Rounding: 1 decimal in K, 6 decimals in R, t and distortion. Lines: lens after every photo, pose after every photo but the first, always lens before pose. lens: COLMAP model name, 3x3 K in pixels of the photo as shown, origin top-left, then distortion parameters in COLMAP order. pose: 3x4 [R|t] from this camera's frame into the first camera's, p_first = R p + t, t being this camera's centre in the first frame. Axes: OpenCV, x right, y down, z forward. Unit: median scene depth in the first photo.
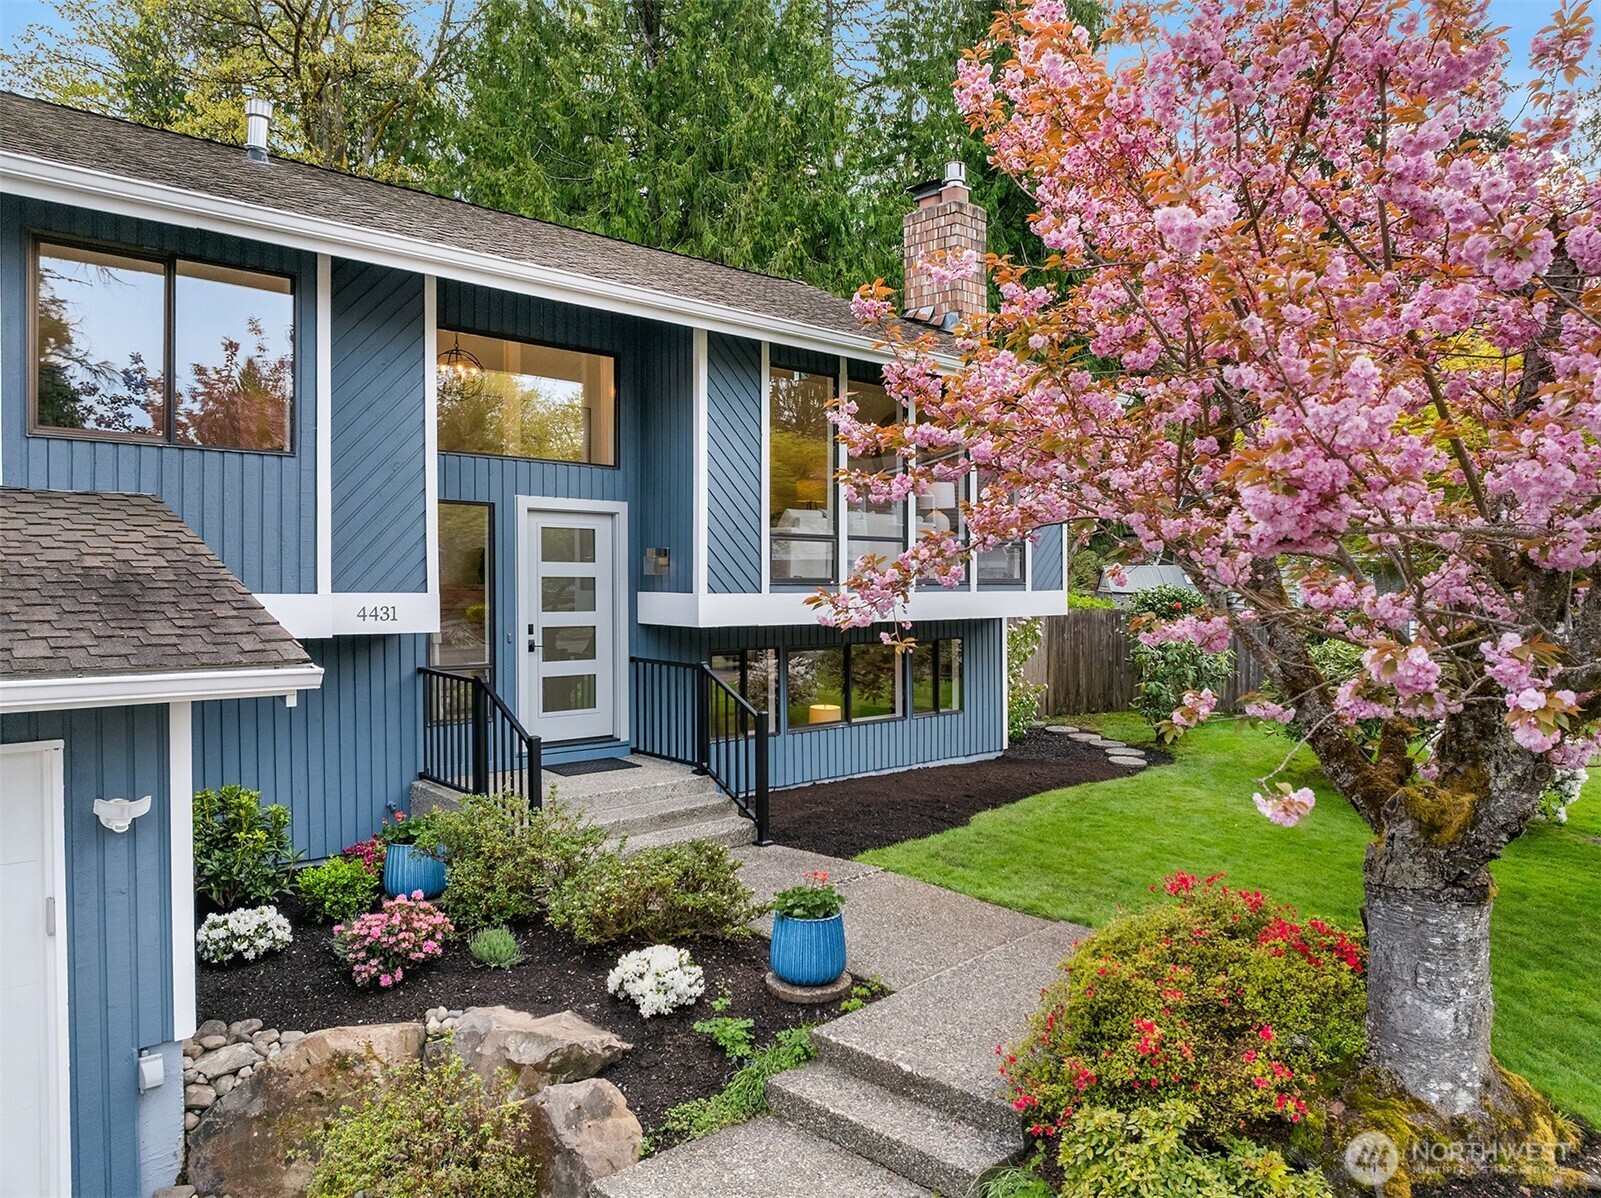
lens RADIAL K [[1112.4, 0, 800.5], [0, 1112.4, 599.0], [0, 0, 1]] dist [-0.035204, -0.004747]
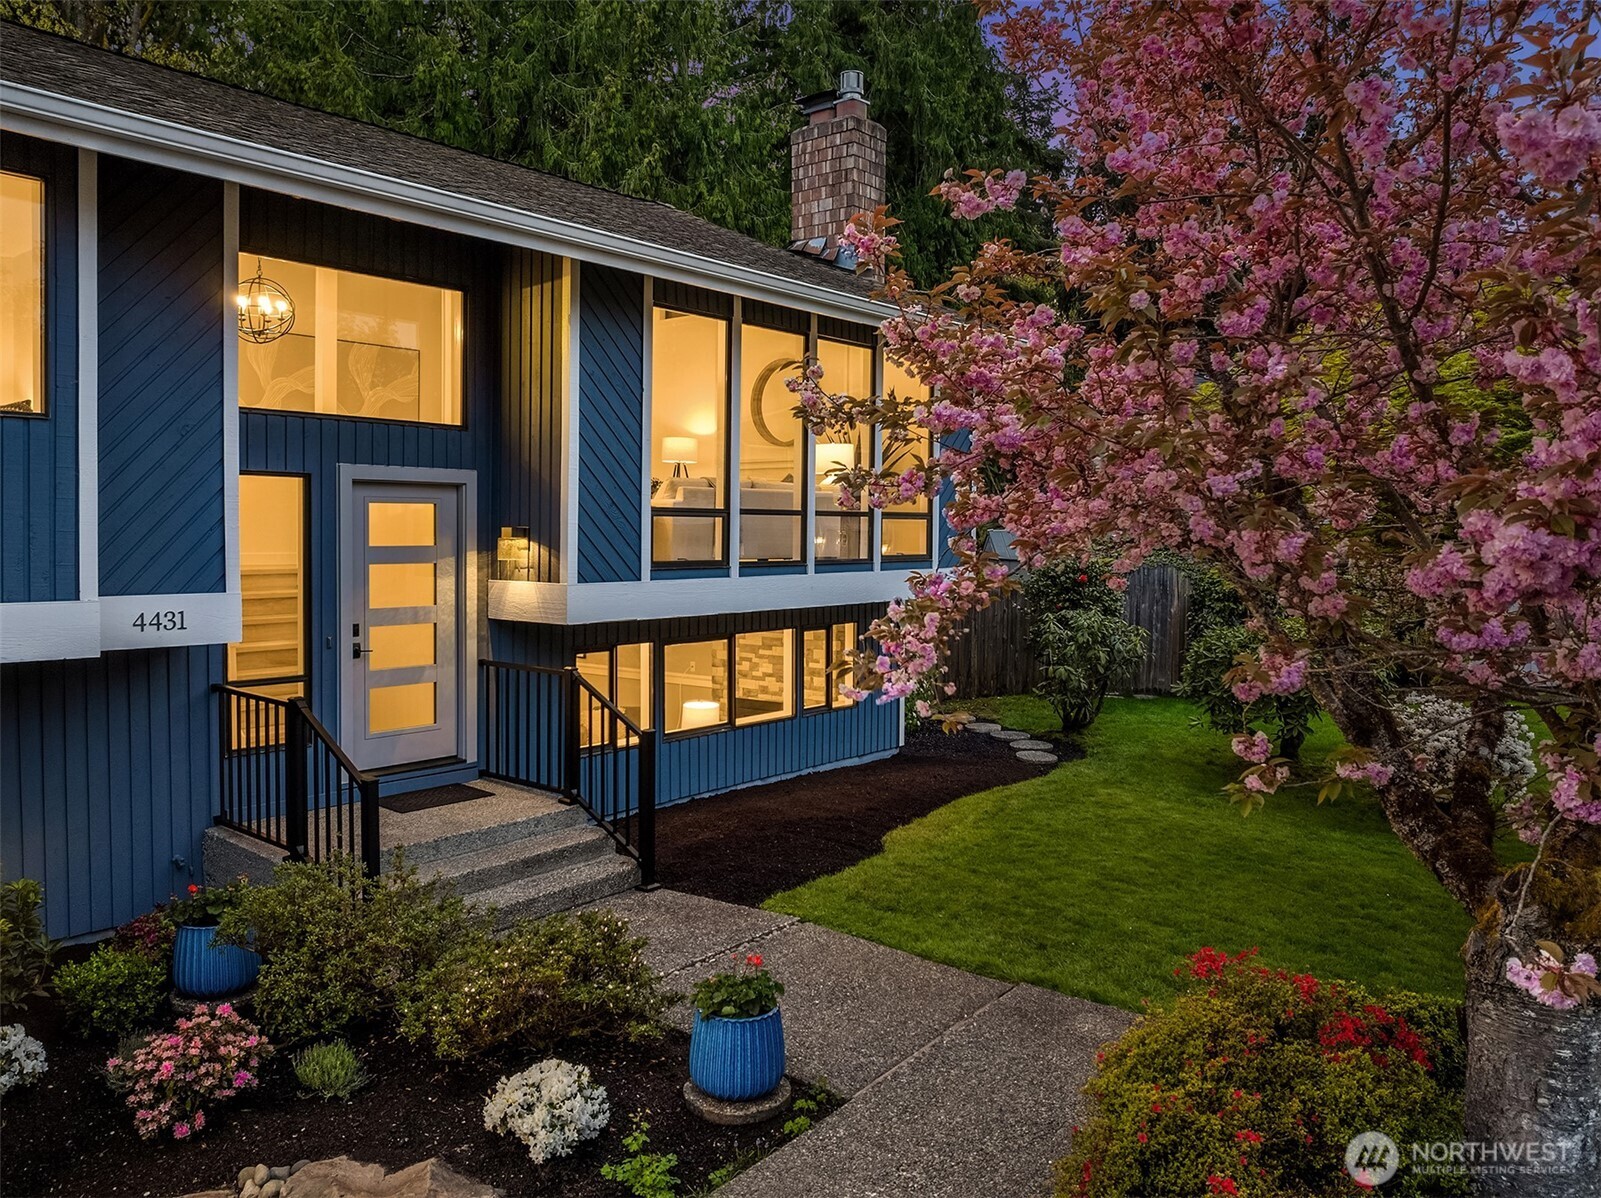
lens RADIAL K [[1259.9, 0, 797.1], [0, 1259.9, 570.3], [0, 0, 1]] dist [-0.051922, 0.019312]
pose [[0.993180, -0.002400, 0.116566, -0.048702], [0.002003, 0.999992, 0.003523, -0.027422], [-0.116574, -0.003265, 0.993177, 0.100974]]
